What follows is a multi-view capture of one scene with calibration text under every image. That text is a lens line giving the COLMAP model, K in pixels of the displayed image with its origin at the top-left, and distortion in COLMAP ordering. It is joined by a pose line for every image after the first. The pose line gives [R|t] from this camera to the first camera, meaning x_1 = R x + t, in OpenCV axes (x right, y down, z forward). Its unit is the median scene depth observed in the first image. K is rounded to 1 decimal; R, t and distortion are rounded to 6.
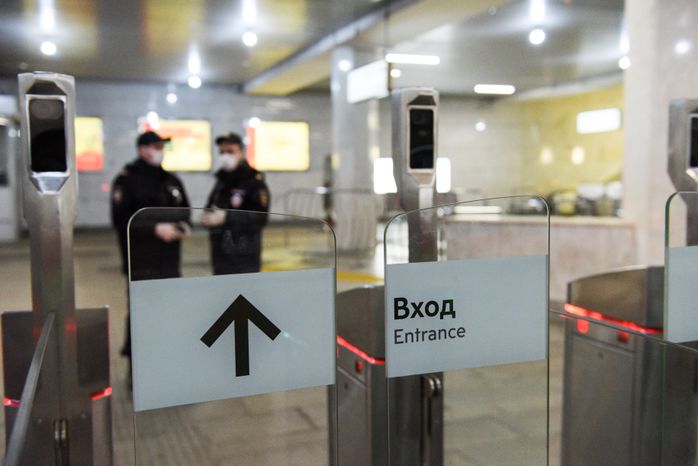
lens RADIAL K [[706.8, 0, 348.0], [0, 706.8, 230.8], [0, 0, 1]] dist [0.011605, 0.000000]
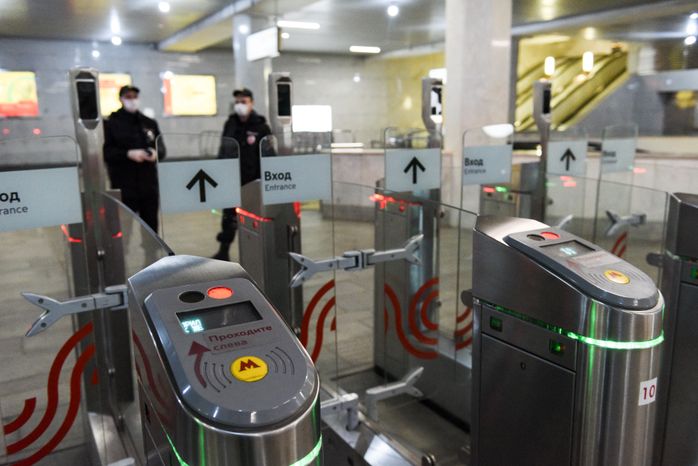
lens RADIAL K [[601.6, 0, 354.7], [0, 601.6, 238.8], [0, 0, 1]] dist [-0.002990, -0.015349]
pose [[0.985924, -0.036255, 0.163217, 0.002492], [0.016754, 0.992716, 0.119304, 0.008453], [-0.166354, -0.114890, 0.979350, -0.111315]]
